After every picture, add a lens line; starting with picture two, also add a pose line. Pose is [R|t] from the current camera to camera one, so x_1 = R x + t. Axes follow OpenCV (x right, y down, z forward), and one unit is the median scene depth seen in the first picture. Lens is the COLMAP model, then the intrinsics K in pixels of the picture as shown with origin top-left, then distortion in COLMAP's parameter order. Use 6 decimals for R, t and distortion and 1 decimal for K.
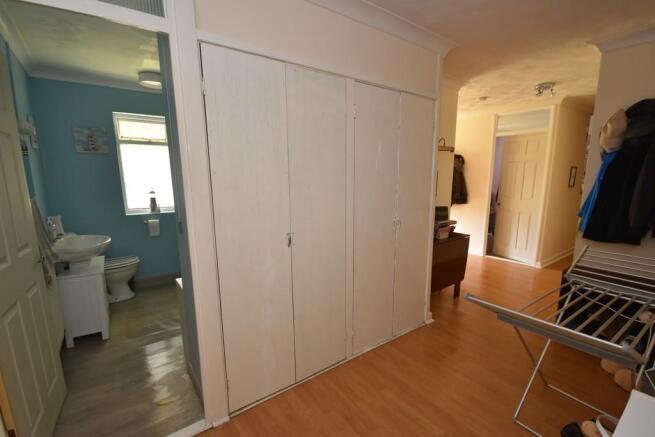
lens RADIAL K [[282.9, 0, 327.5], [0, 282.9, 218.5], [0, 0, 1]] dist [0.000197, -0.000211]
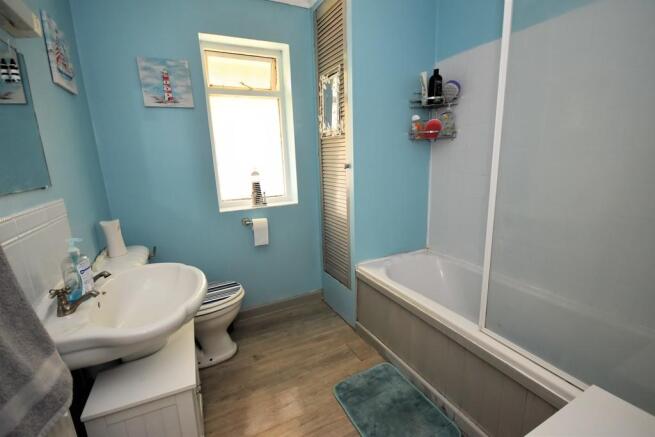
lens RADIAL K [[290.1, 0, 327.5], [0, 290.1, 218.5], [0, 0, 1]] dist [0.000242, -0.000670]
pose [[0.971740, 0.024415, -0.234789, -0.358719], [-0.007835, 0.997425, 0.071292, -0.046091], [0.235925, -0.067438, 0.969428, 0.470062]]
